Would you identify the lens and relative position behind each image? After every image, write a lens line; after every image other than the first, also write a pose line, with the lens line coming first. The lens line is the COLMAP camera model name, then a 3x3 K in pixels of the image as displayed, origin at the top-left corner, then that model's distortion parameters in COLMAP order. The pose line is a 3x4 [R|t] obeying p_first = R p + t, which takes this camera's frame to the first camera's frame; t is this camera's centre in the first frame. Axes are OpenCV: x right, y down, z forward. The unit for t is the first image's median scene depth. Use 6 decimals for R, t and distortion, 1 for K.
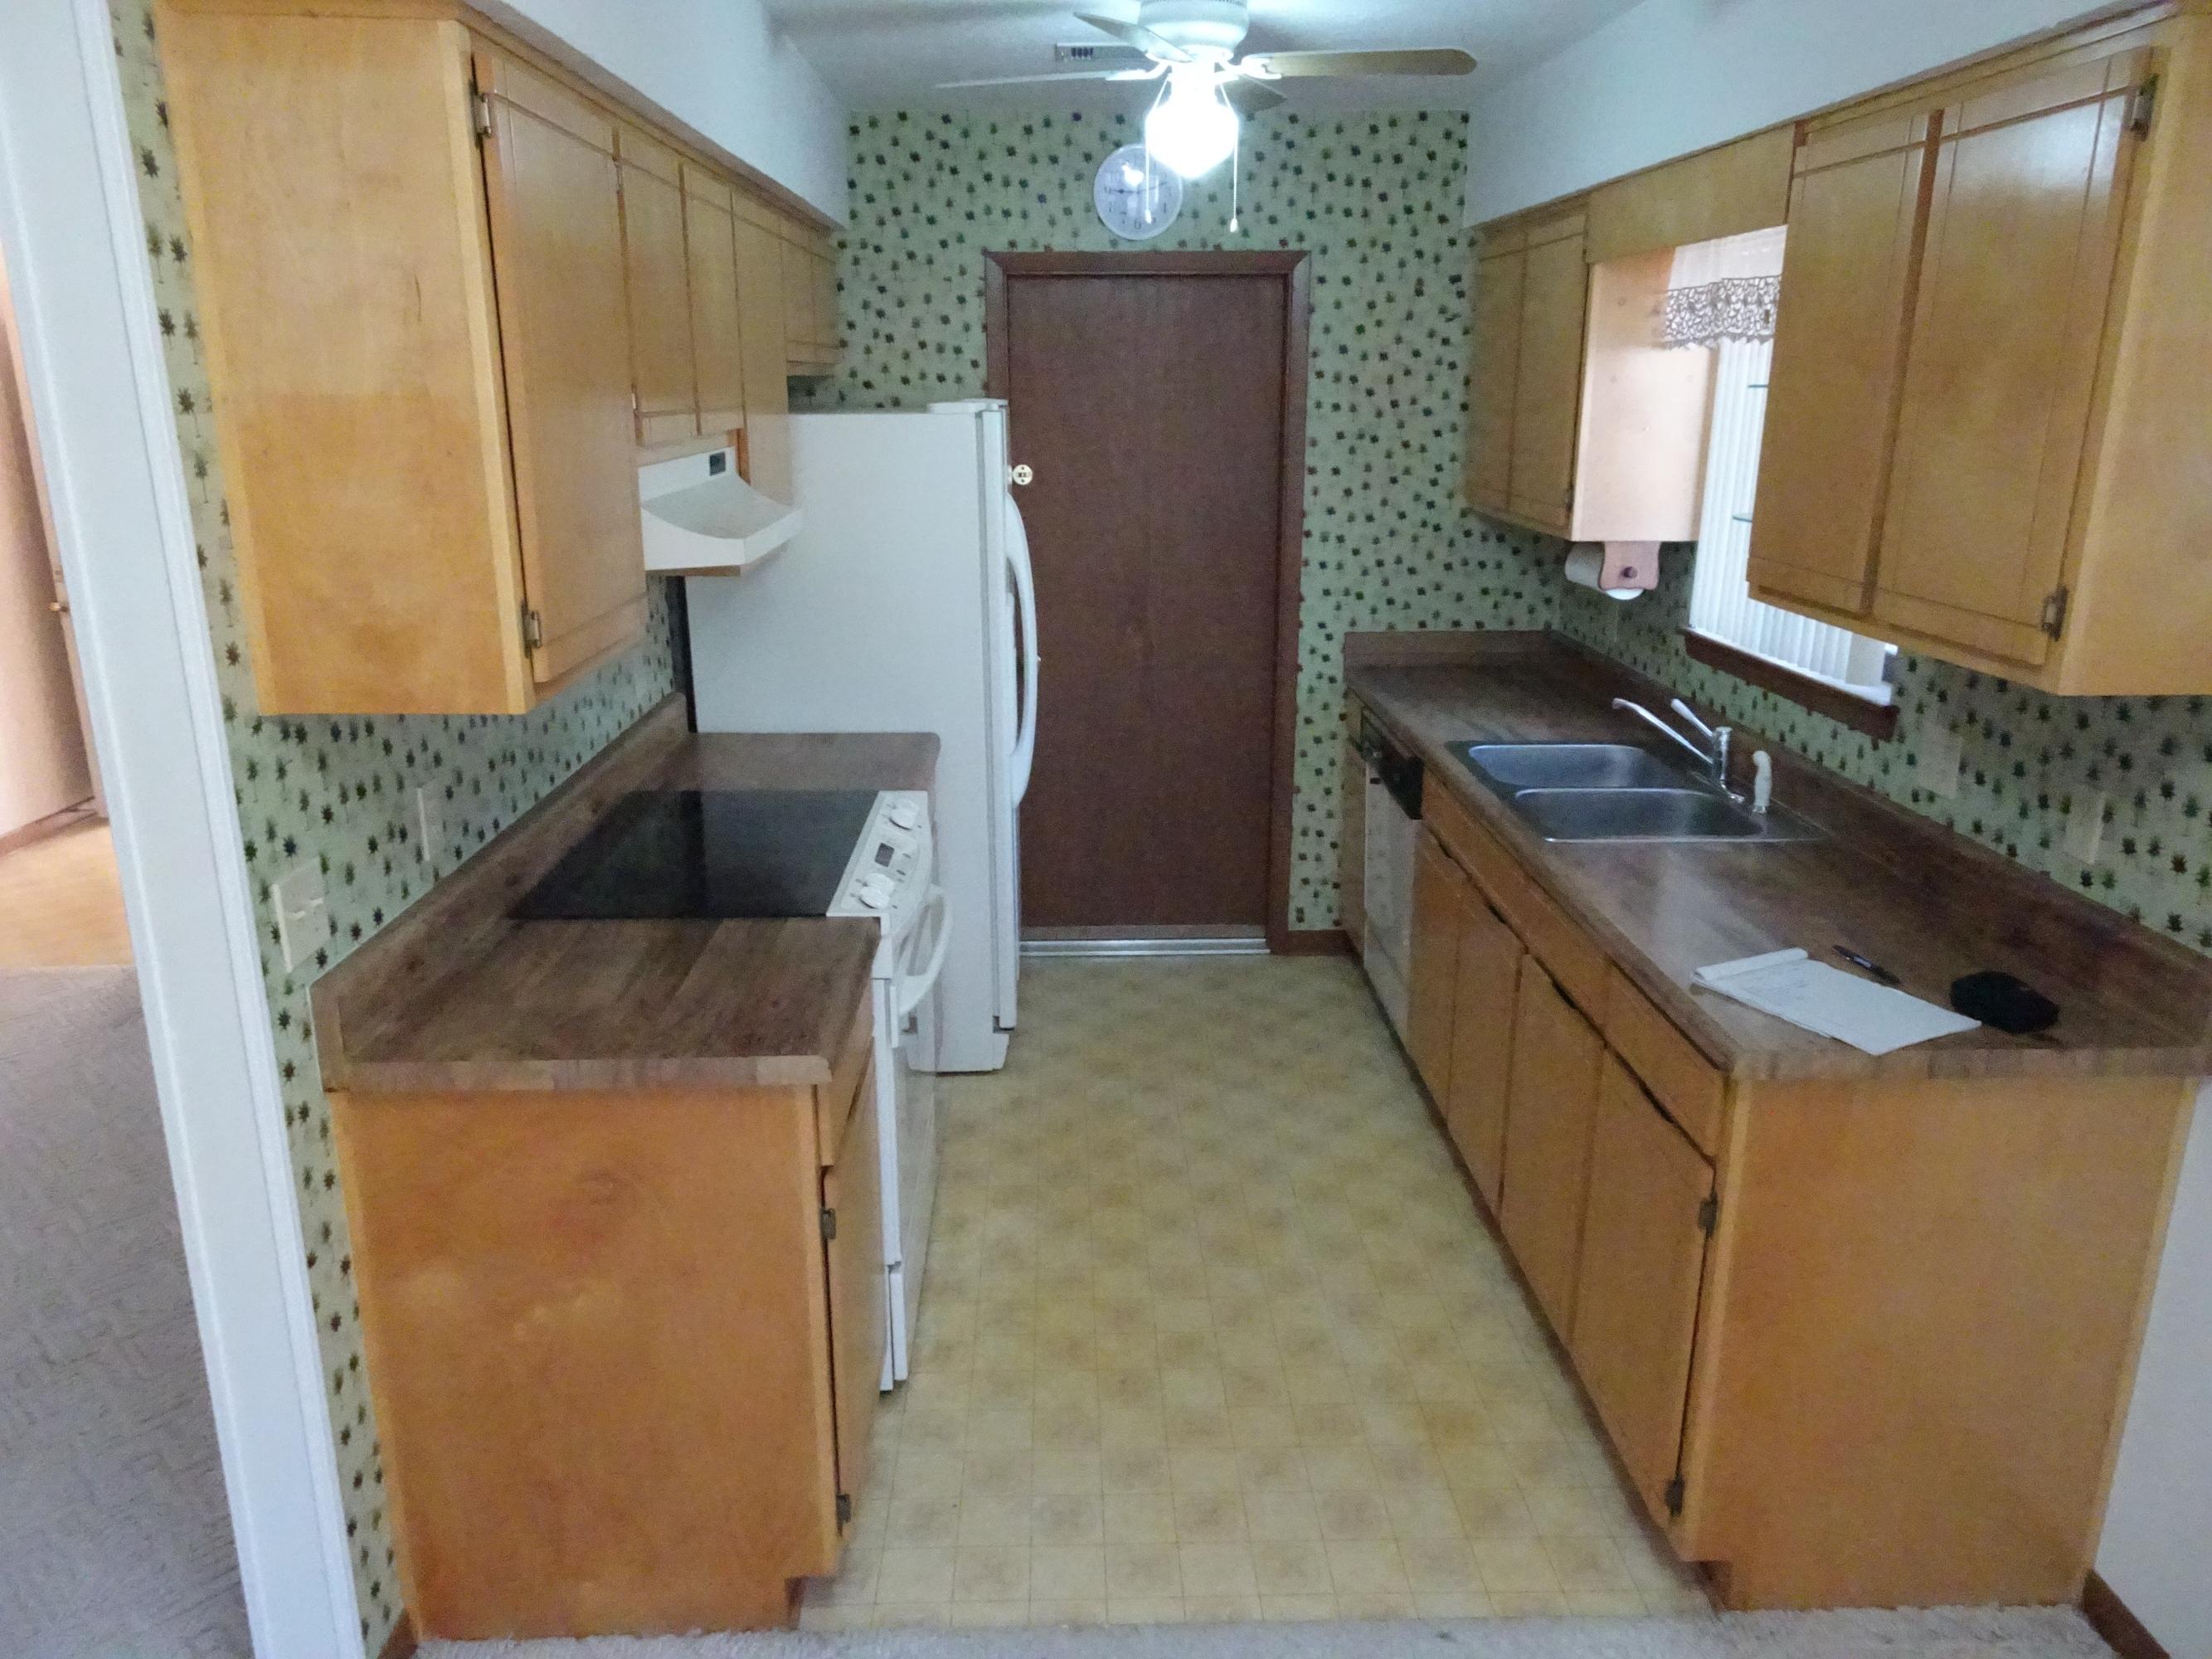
lens RADIAL K [[1573.5, 0, 1101.1], [0, 1573.5, 832.1], [0, 0, 1]] dist [0.016153, -0.011619]
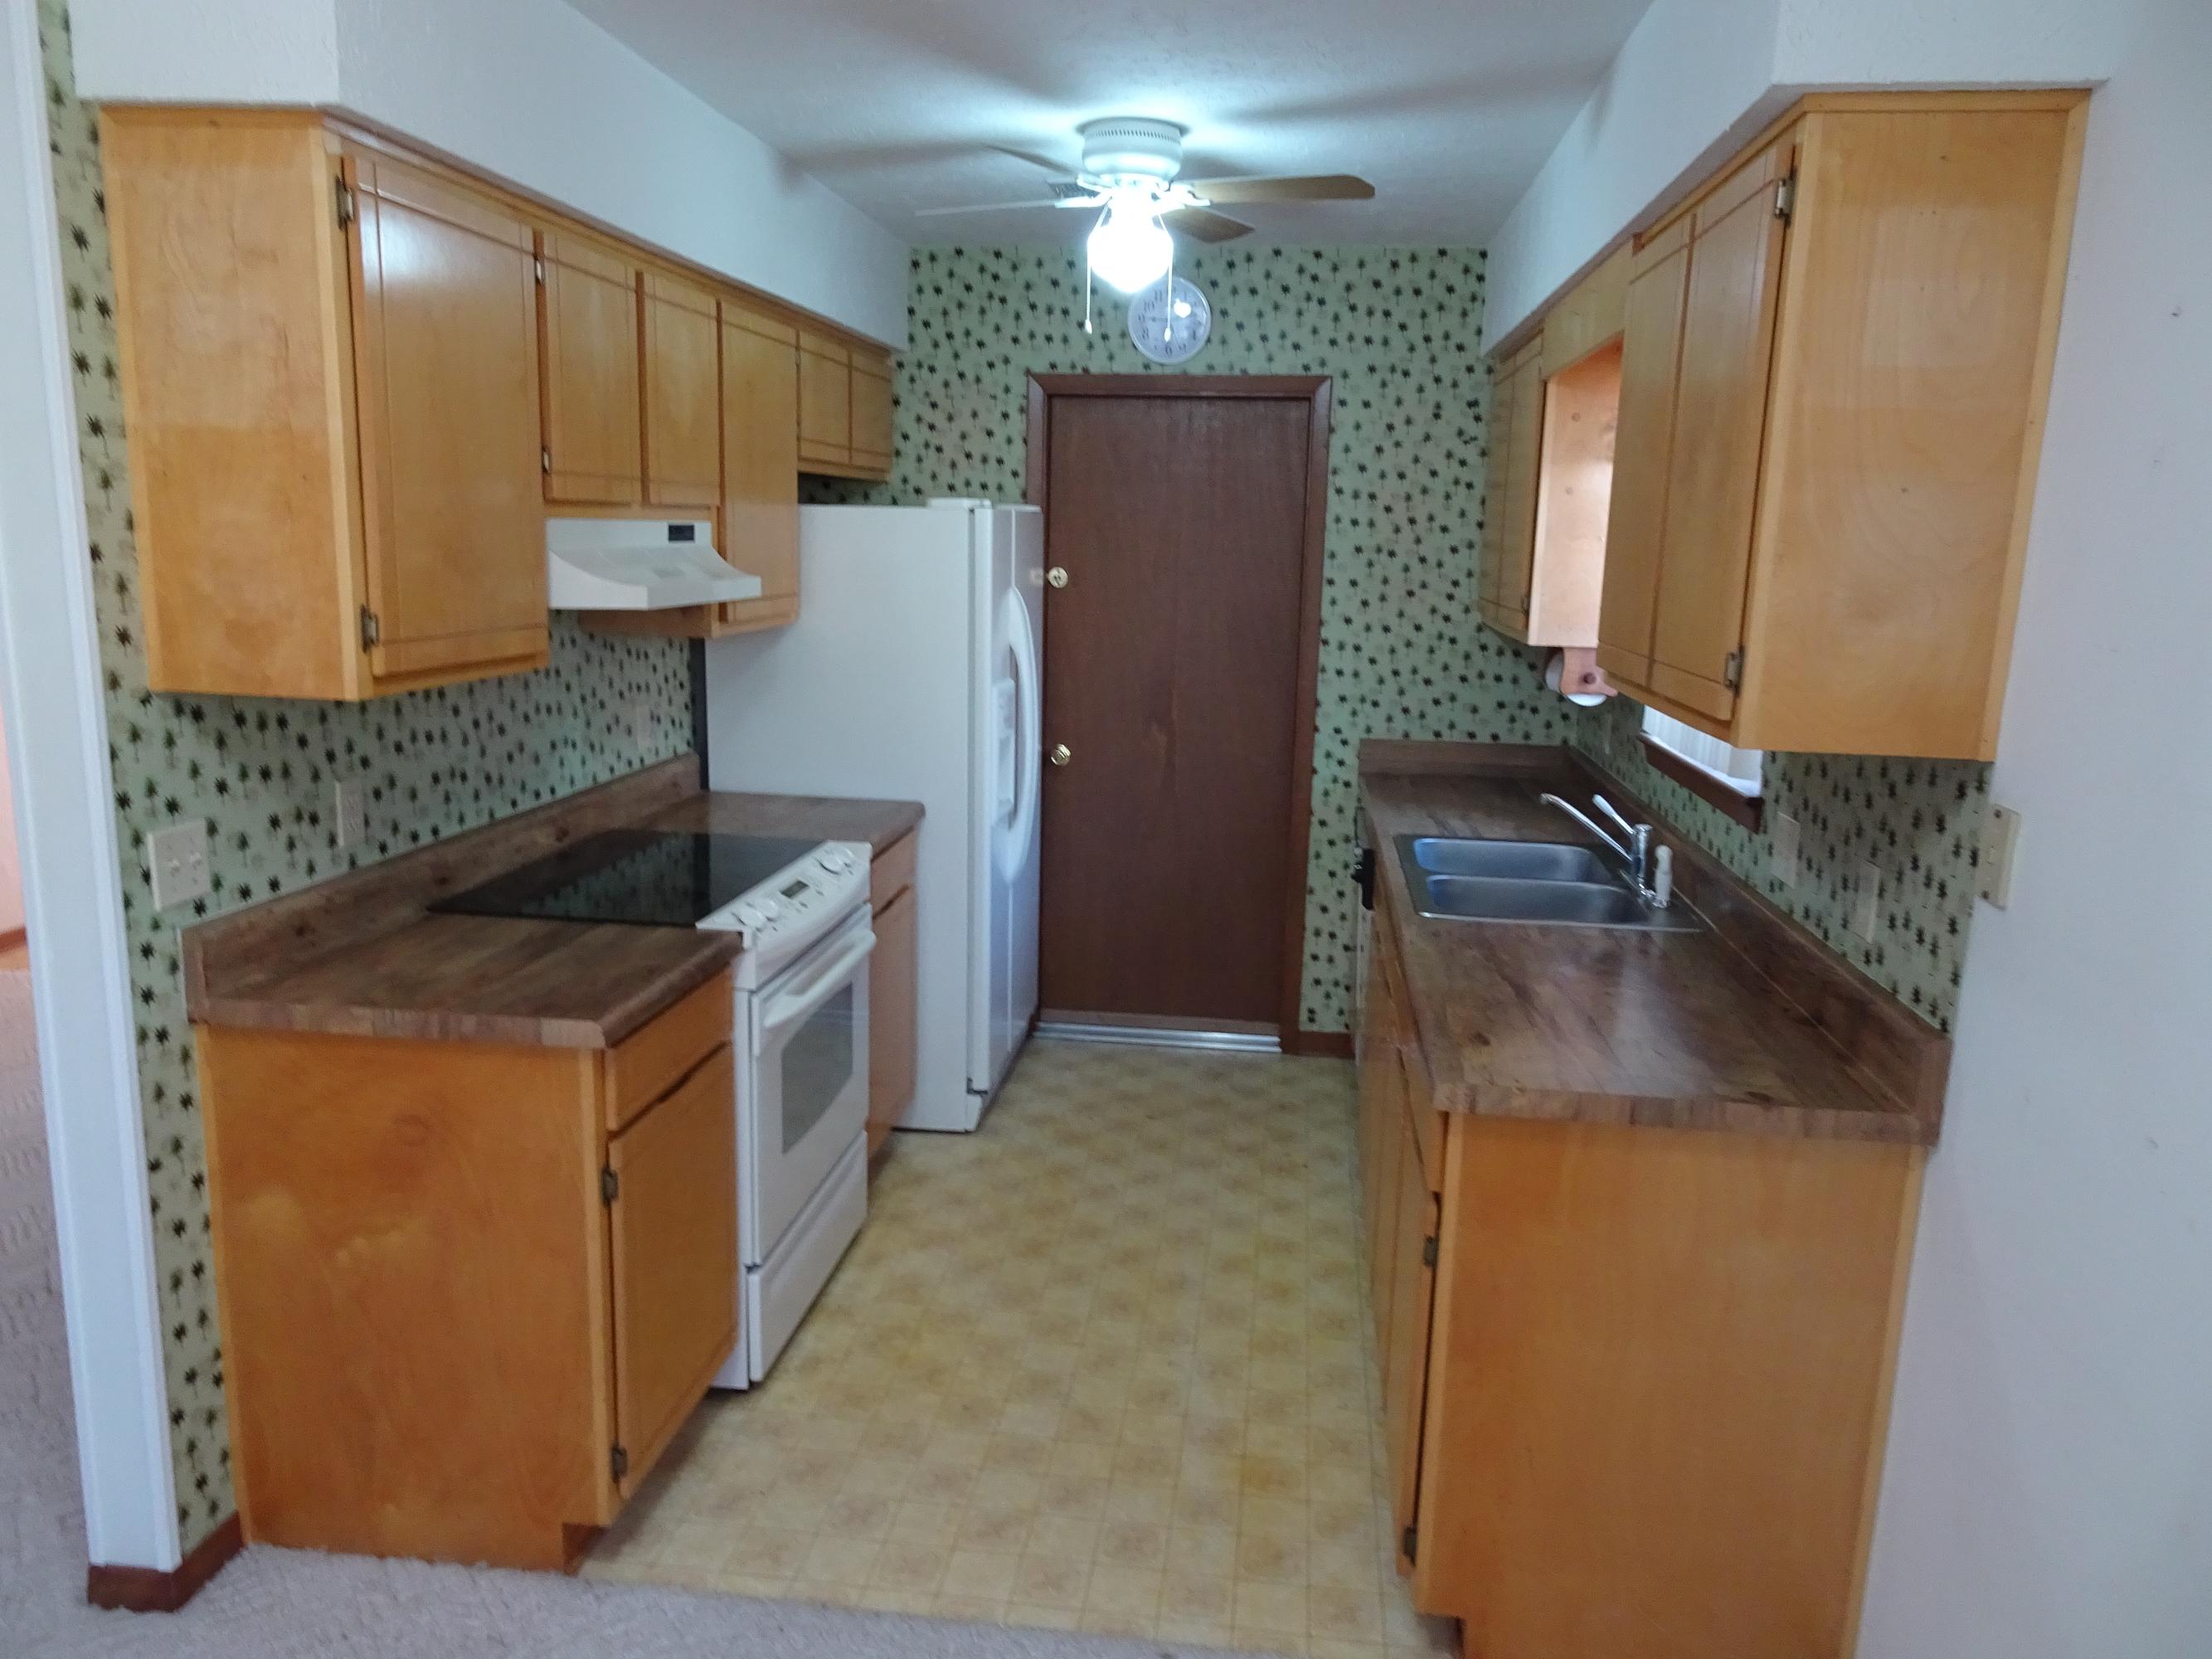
lens RADIAL K [[1573.5, 0, 1113.5], [0, 1573.5, 835.6], [0, 0, 1]] dist [0.016153, -0.011619]
pose [[0.988292, 0.054010, -0.142692, 0.255434], [-0.066860, 0.993975, -0.086850, 0.063049], [0.137142, 0.095374, 0.985949, -0.048810]]
